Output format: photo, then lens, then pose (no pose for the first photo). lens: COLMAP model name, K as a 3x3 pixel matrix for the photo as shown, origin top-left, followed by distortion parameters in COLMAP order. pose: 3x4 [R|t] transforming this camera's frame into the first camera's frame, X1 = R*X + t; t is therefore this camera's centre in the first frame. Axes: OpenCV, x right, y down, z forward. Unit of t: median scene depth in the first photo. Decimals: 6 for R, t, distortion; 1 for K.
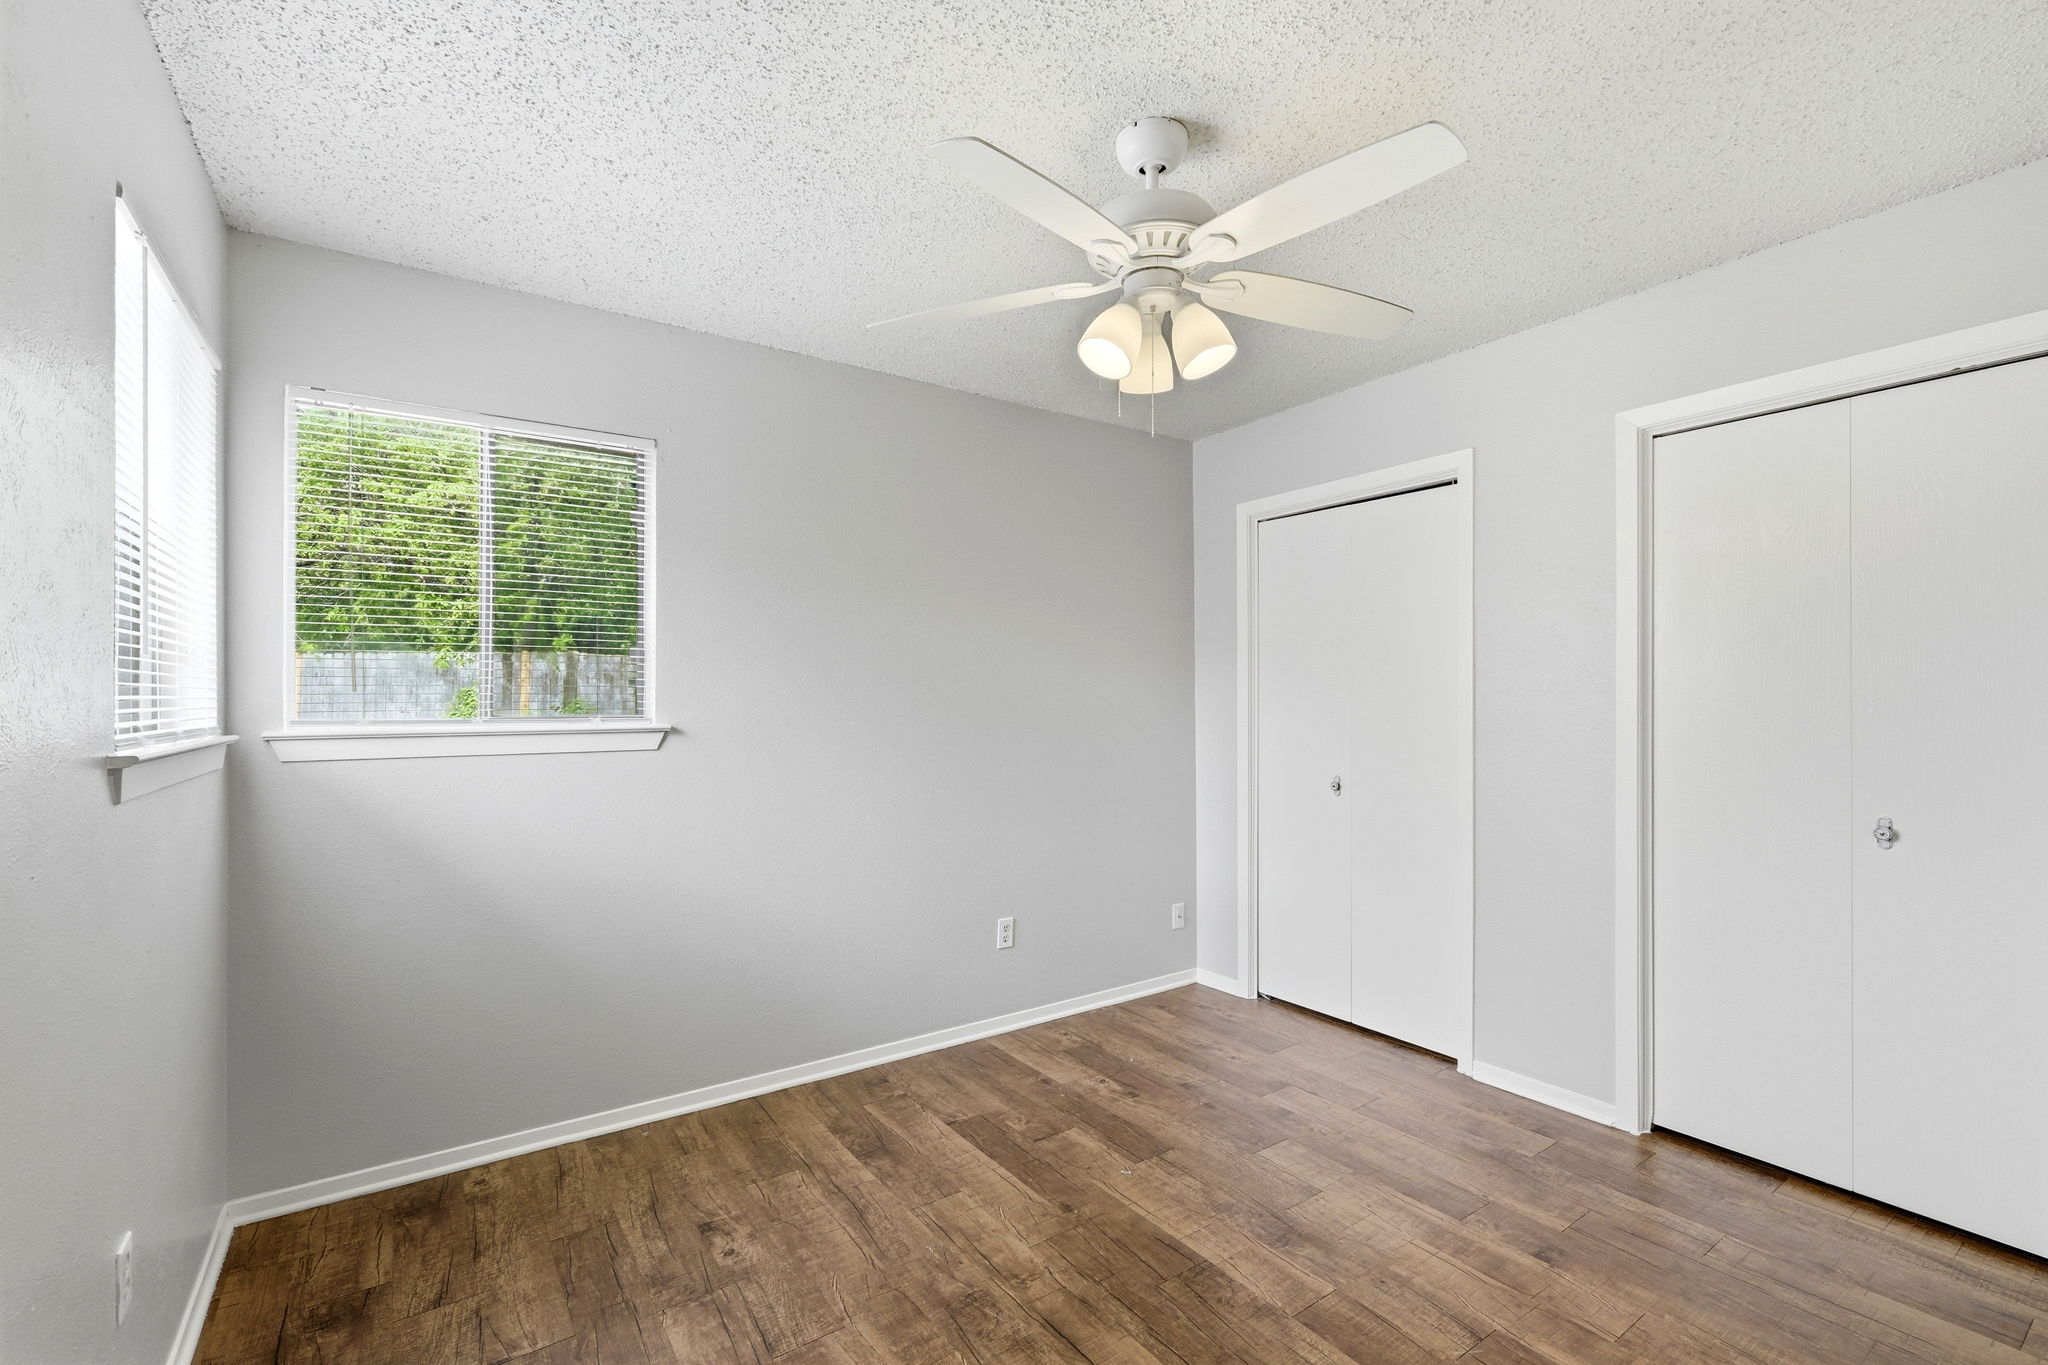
lens RADIAL K [[907.9, 0, 1028.5], [0, 907.9, 689.2], [0, 0, 1]] dist [-0.001590, -0.001036]
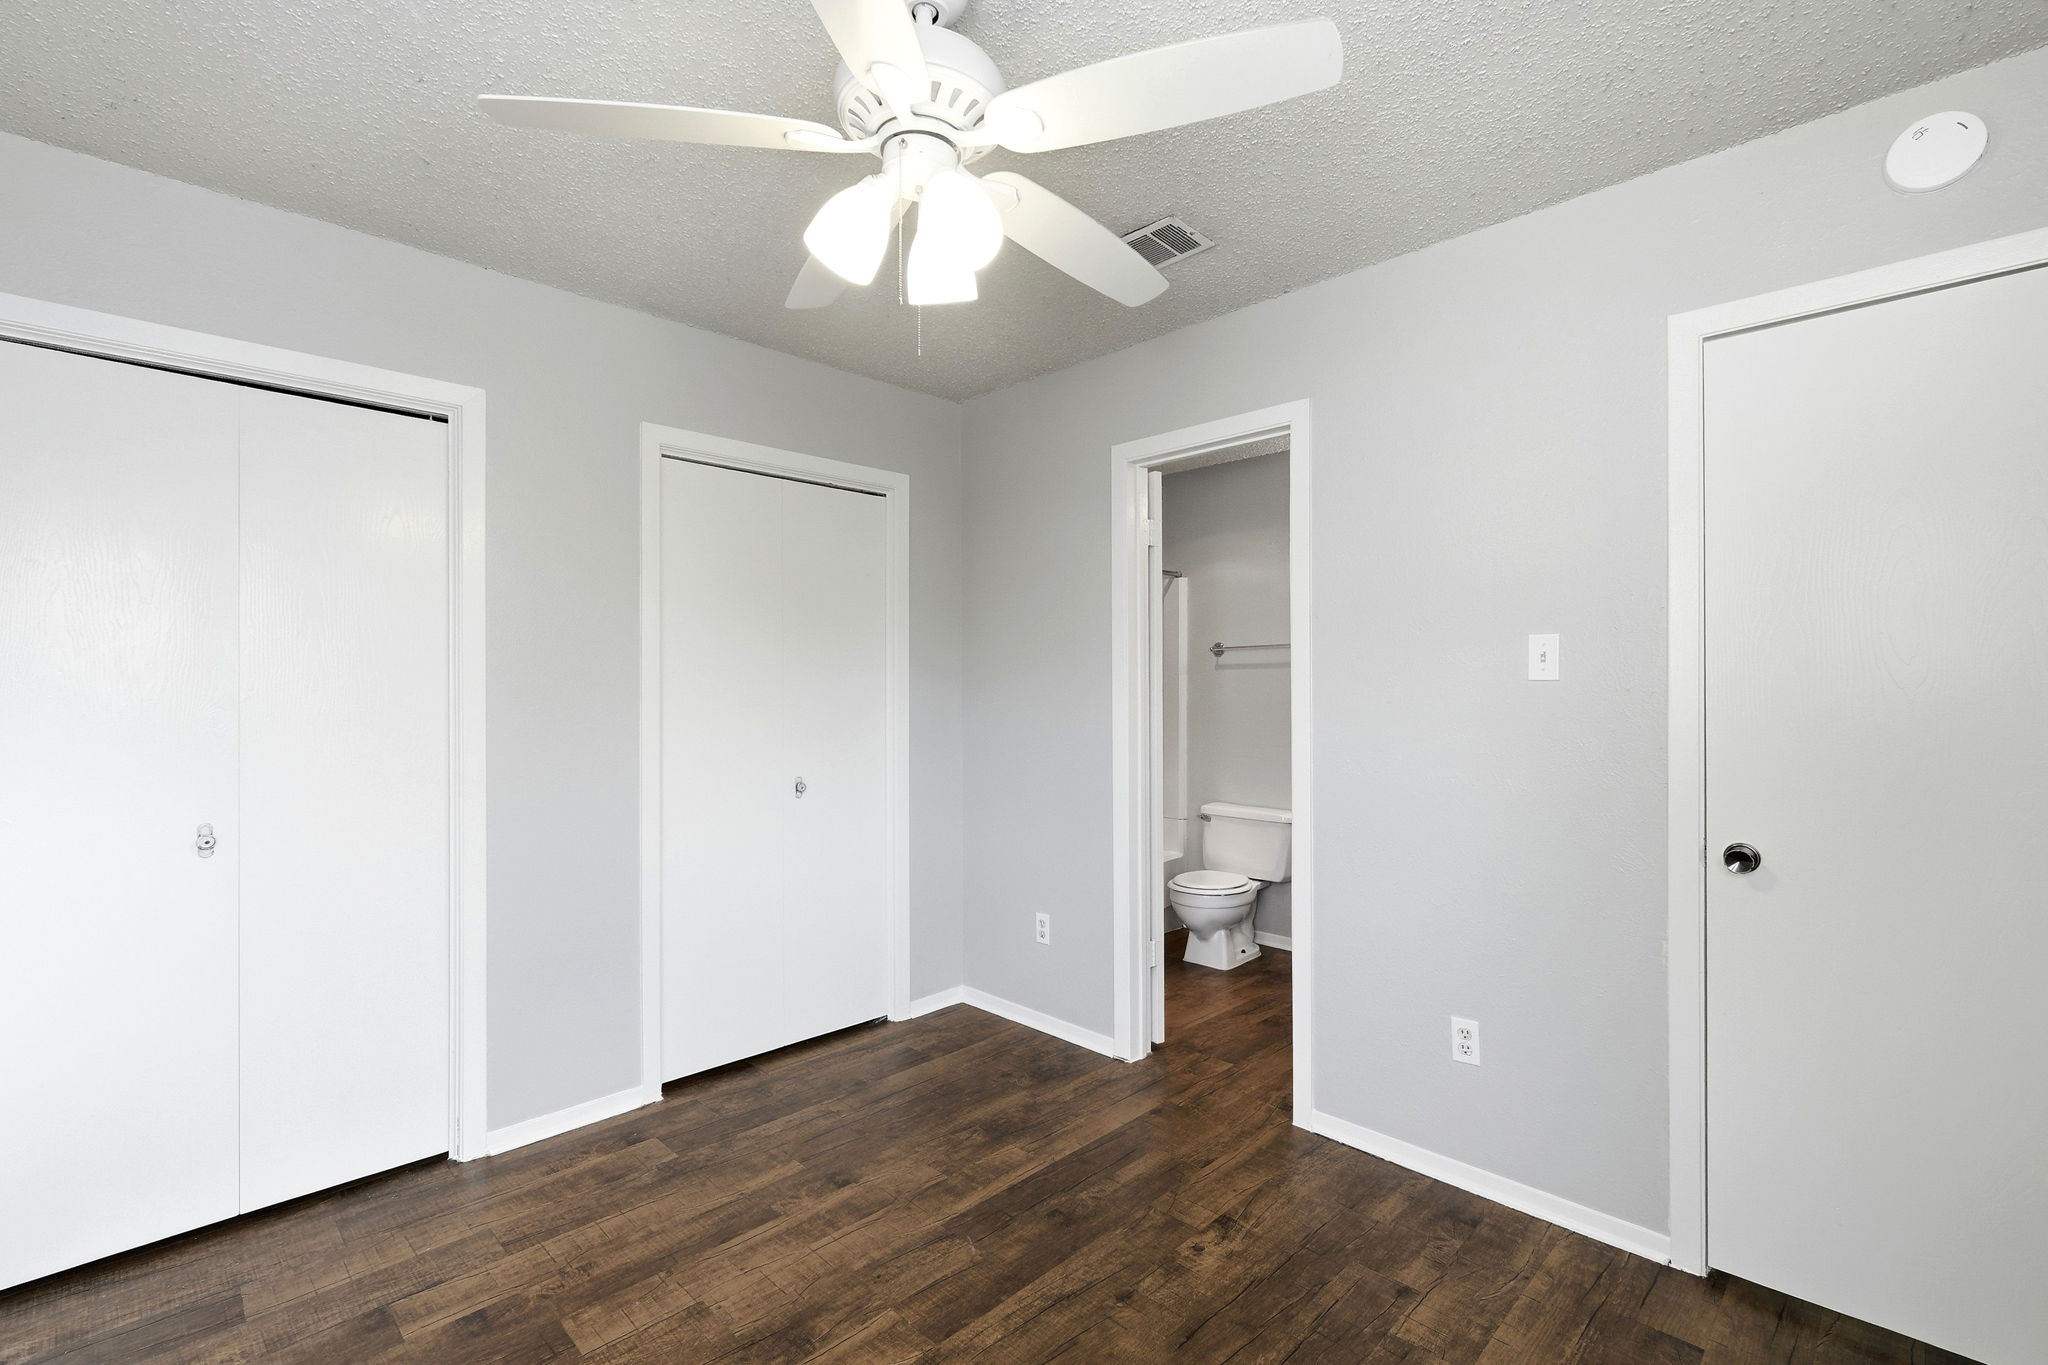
lens RADIAL K [[907.9, 0, 1026.0], [0, 907.9, 686.6], [0, 0, 1]] dist [-0.001590, -0.001036]
pose [[-0.168569, 0.002322, 0.985687, -0.545719], [-0.006297, 0.999974, -0.003433, -0.001540], [-0.985670, -0.006785, -0.168550, 0.870407]]
